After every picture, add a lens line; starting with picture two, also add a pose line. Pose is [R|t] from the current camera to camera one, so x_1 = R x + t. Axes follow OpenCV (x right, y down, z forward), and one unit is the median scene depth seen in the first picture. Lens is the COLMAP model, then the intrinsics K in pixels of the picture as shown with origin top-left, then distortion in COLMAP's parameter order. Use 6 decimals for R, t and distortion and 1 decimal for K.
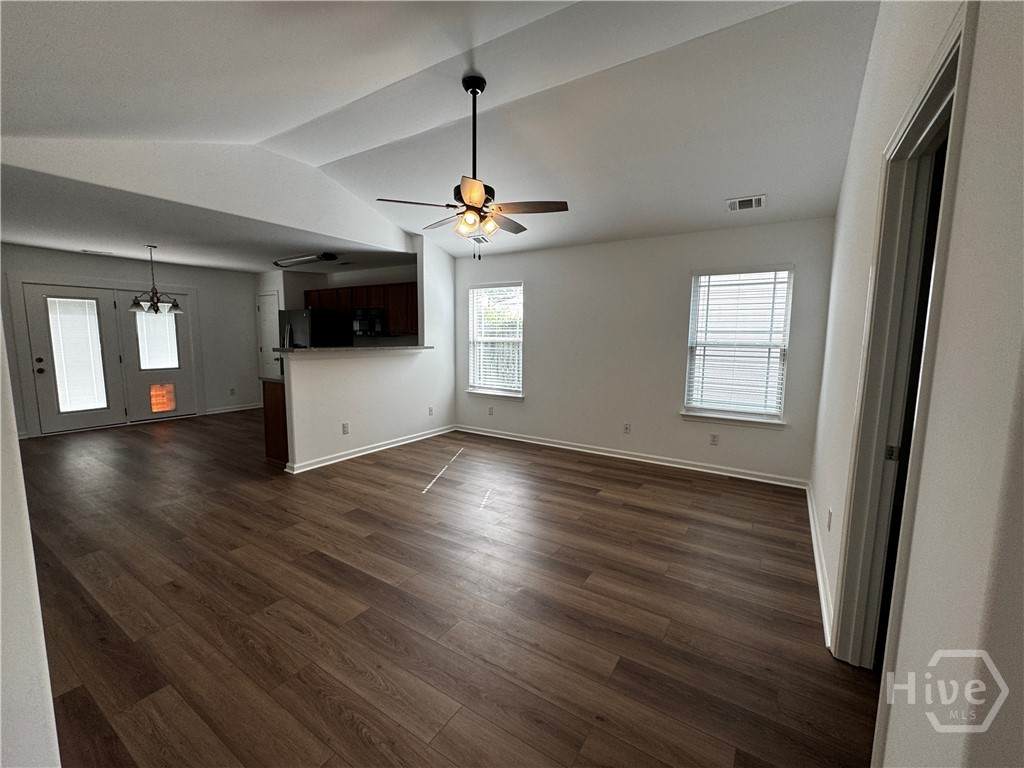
lens RADIAL K [[425.9, 0, 512.0], [0, 425.9, 384.0], [0, 0, 1]] dist [-0.000694, -0.000085]
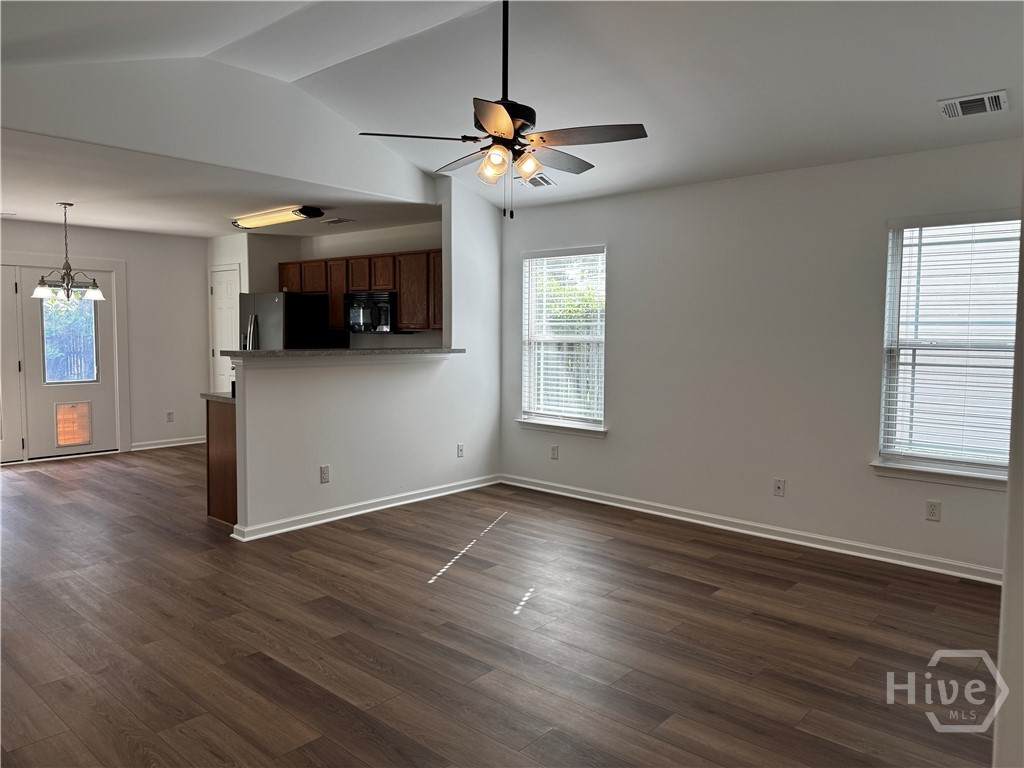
lens RADIAL K [[717.5, 0, 516.9], [0, 717.5, 377.4], [0, 0, 1]] dist [0.125413, -0.185404]
pose [[0.988614, 0.006259, -0.150341, 0.073548], [-0.013574, 0.998770, -0.047680, 0.005624], [0.149858, 0.049178, 0.987484, -0.063979]]
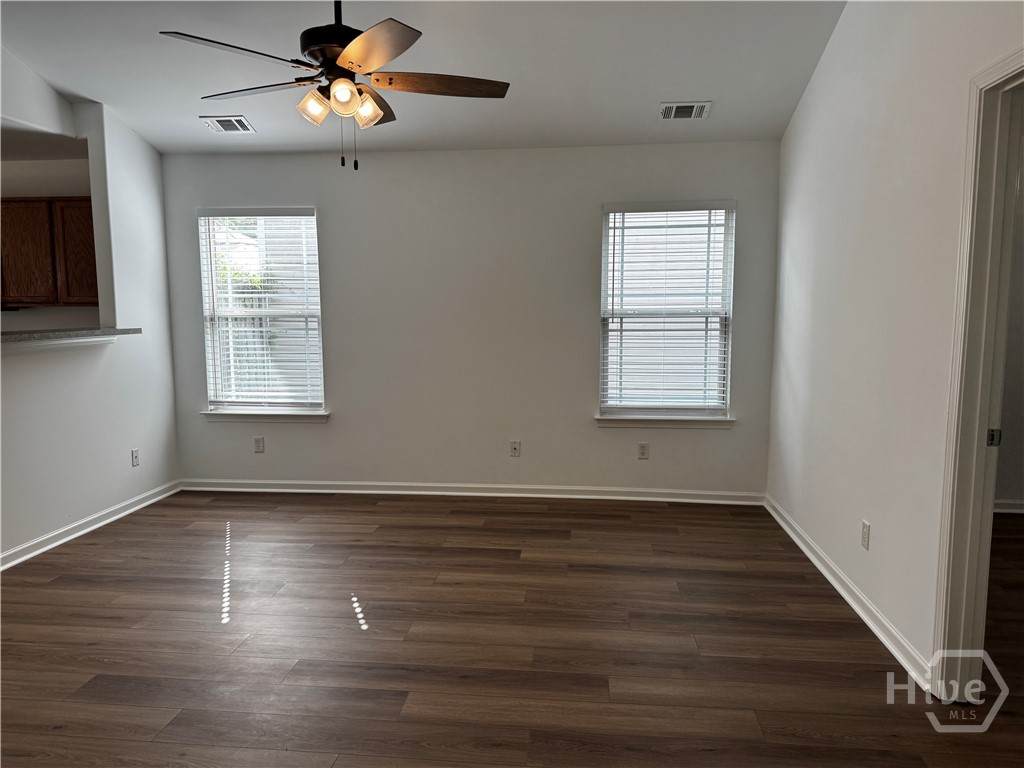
lens RADIAL K [[715.9, 0, 512.0], [0, 715.9, 384.0], [0, 0, 1]] dist [0.132536, -0.184025]
pose [[0.893684, -0.064344, 0.444059, -0.238201], [0.064233, 0.997817, 0.015312, -0.010851], [-0.444076, 0.014839, 0.895866, 0.049593]]
